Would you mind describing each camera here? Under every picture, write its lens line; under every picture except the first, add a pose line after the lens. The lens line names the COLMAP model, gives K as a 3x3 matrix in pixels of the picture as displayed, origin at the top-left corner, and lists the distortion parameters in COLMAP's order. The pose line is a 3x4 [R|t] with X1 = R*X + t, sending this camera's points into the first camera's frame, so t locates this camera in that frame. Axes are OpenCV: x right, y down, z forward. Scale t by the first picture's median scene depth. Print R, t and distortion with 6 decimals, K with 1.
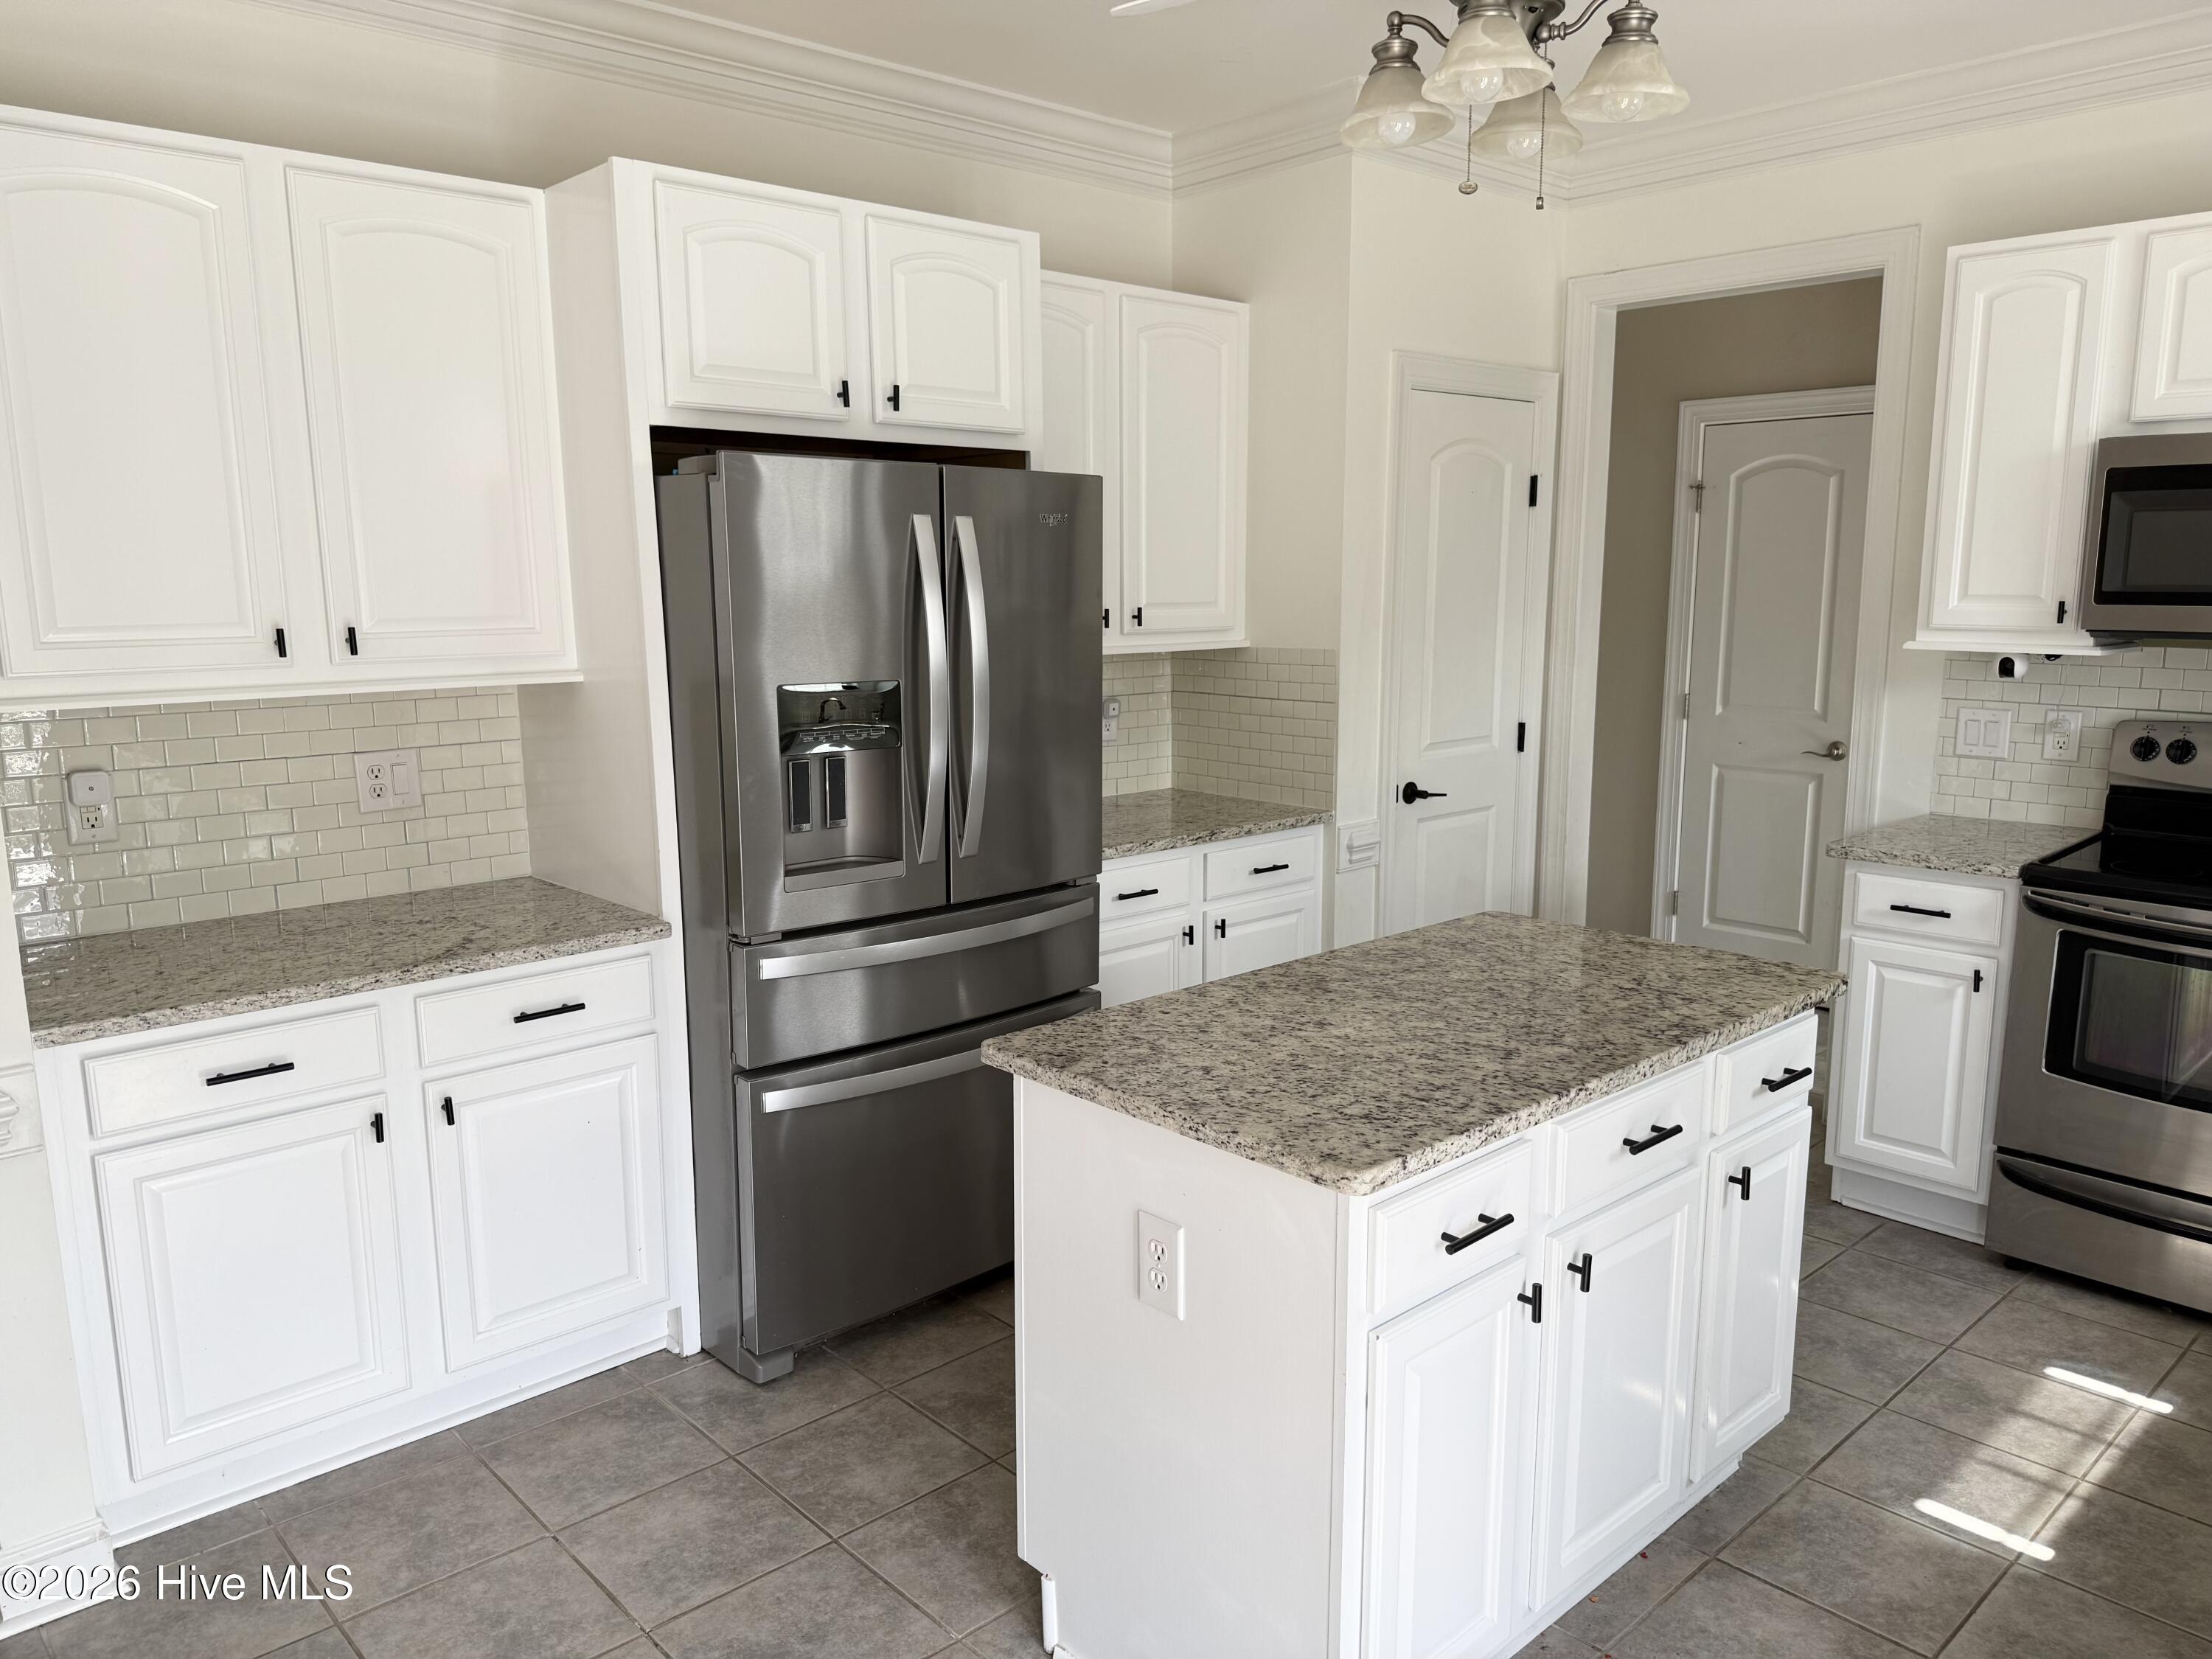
lens RADIAL K [[1552.9, 0, 1099.5], [0, 1552.9, 845.1], [0, 0, 1]] dist [0.069806, -0.092886]
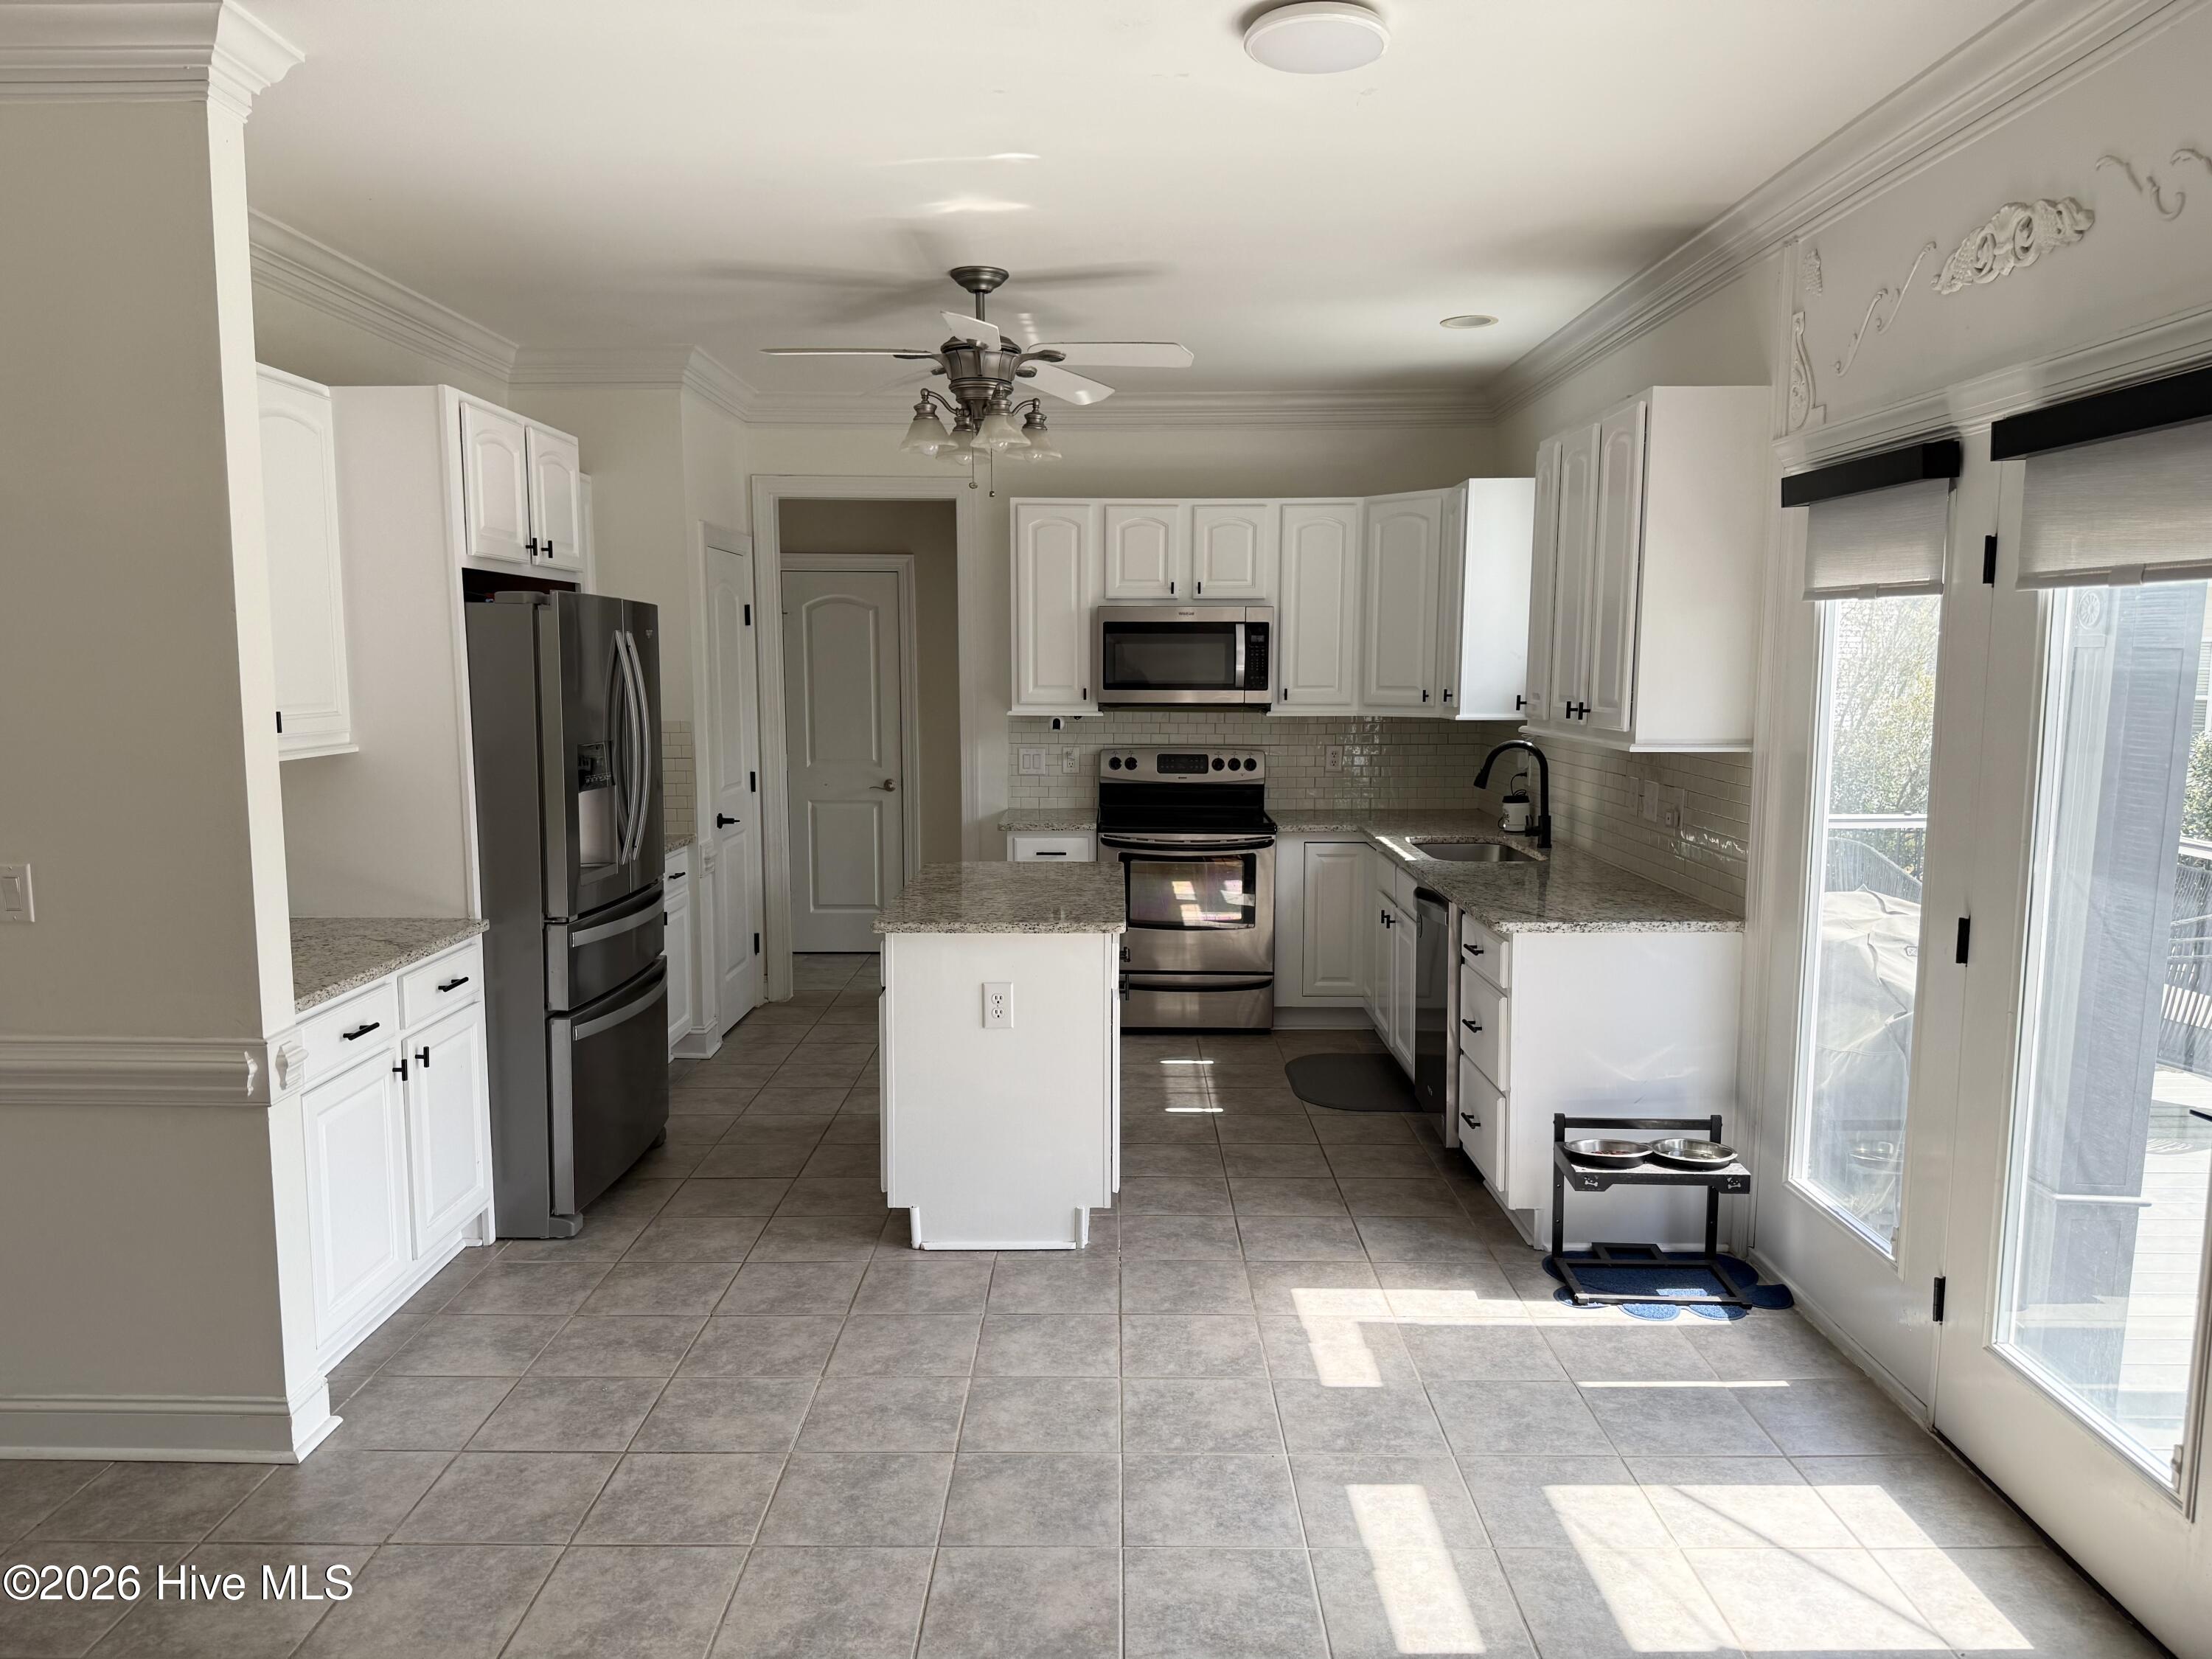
lens RADIAL K [[1552.9, 0, 1104.4], [0, 1552.9, 853.1], [0, 0, 1]] dist [0.069806, -0.092886]
pose [[0.679988, -0.082495, 0.728568, -0.867557], [0.120157, 0.992755, 0.000264, 0.054013], [-0.723311, 0.087363, 0.684974, -0.342739]]
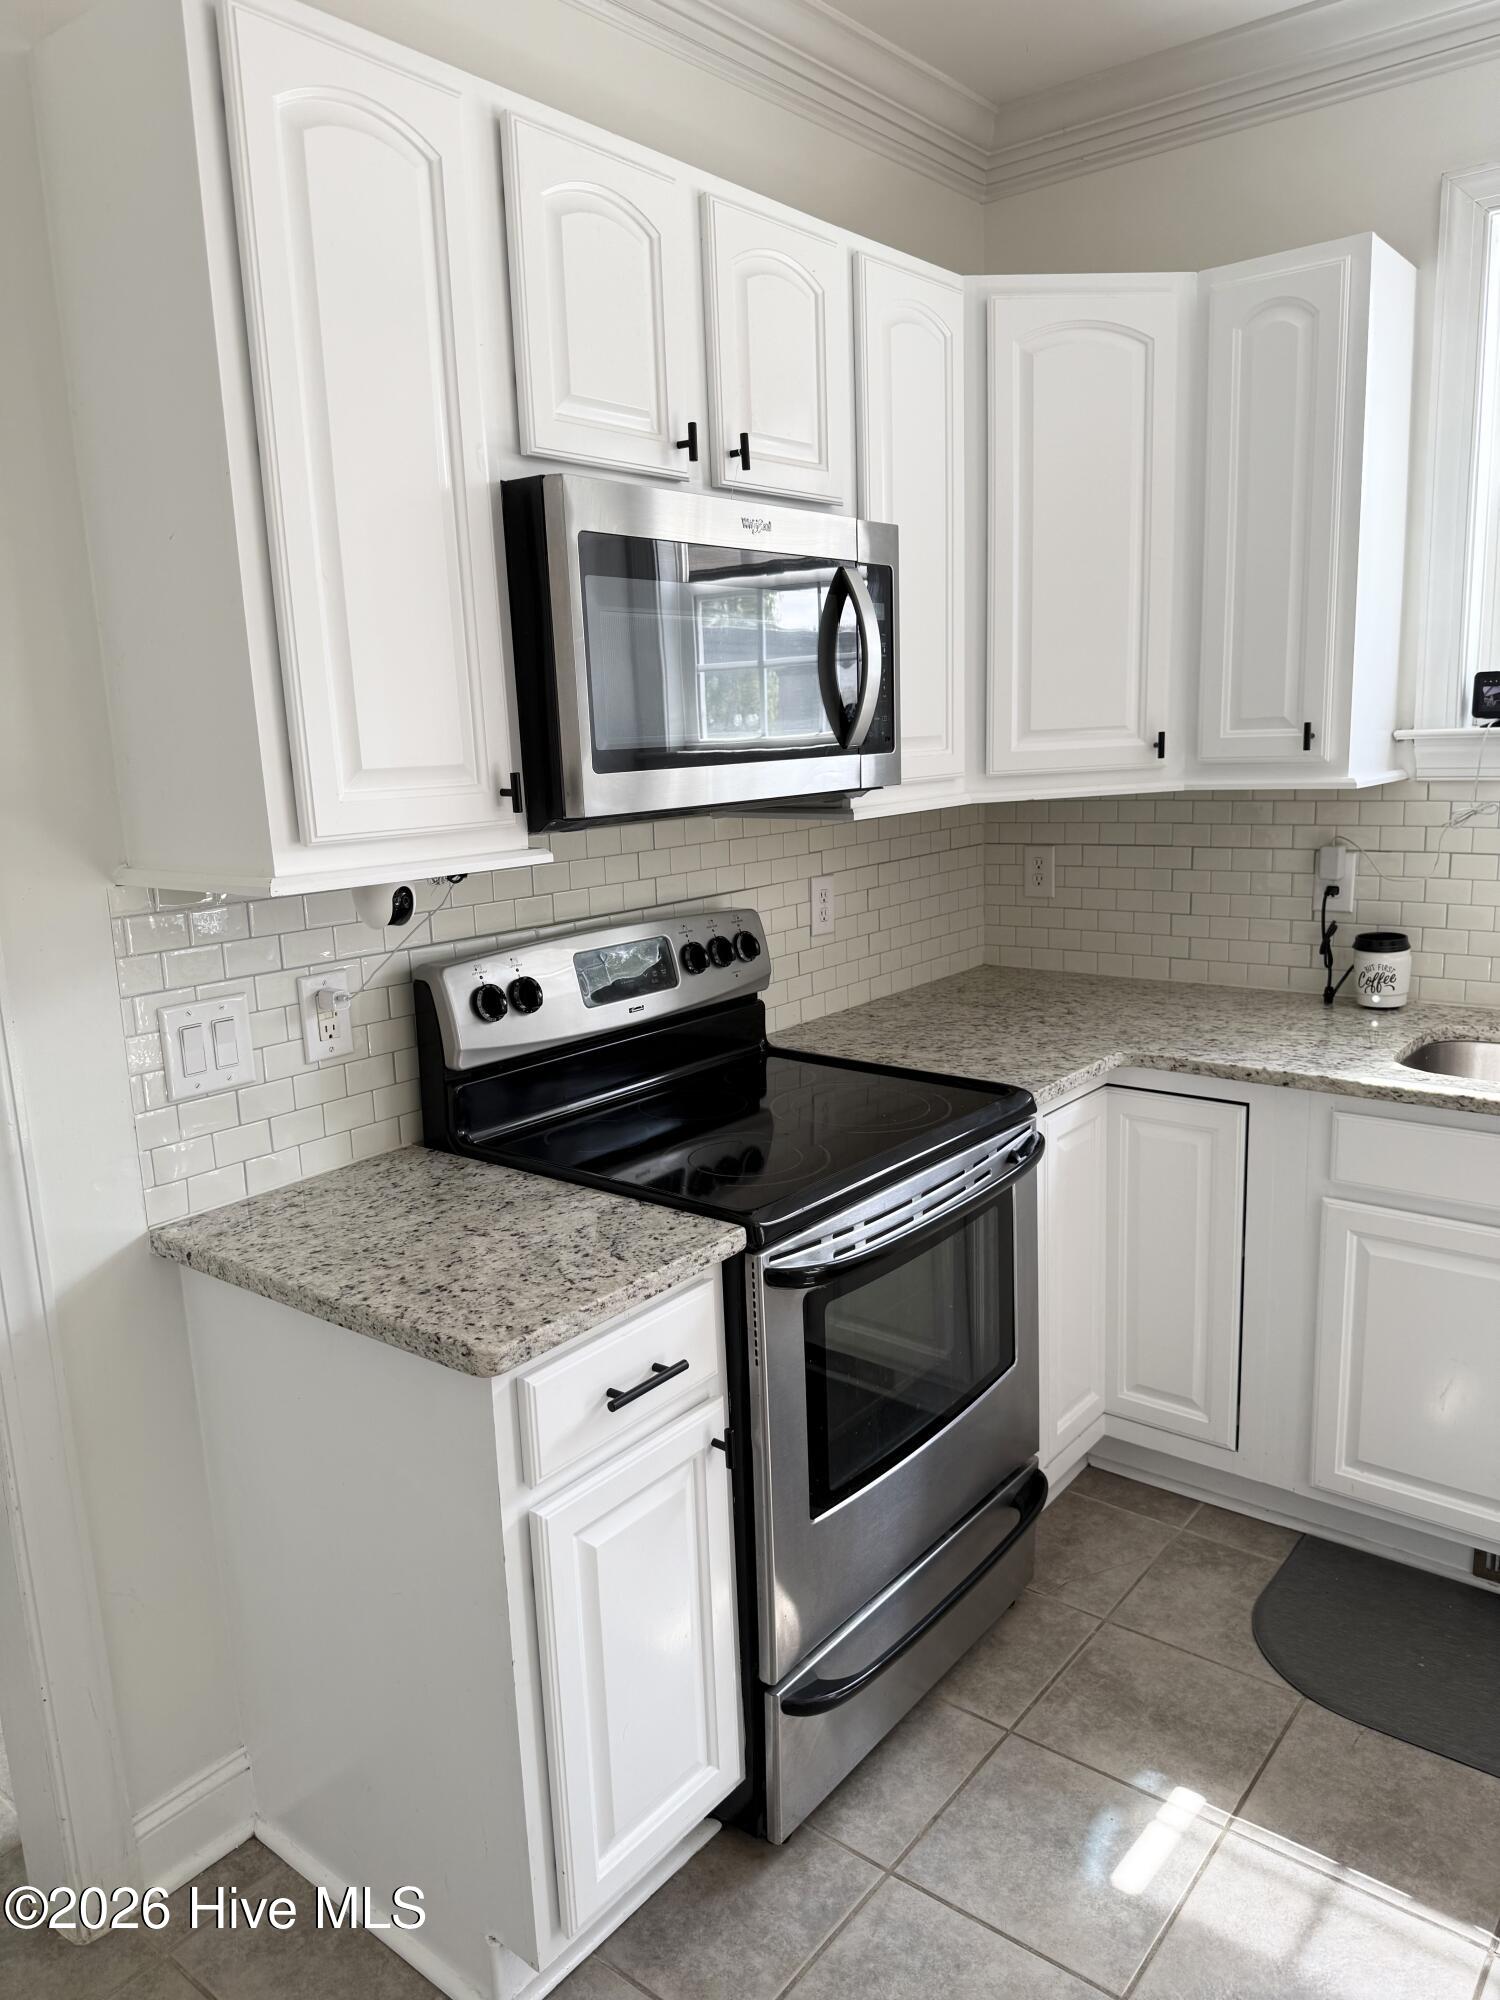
lens RADIAL K [[1404.1, 0, 740.2], [0, 1404.1, 1007.8], [0, 0, 1]] dist [0.069806, -0.092886]
pose [[-0.157701, -0.187029, 0.969613, 0.109000], [0.208196, 0.953531, 0.217789, -0.186086], [-0.965290, 0.236215, -0.111434, 1.108288]]
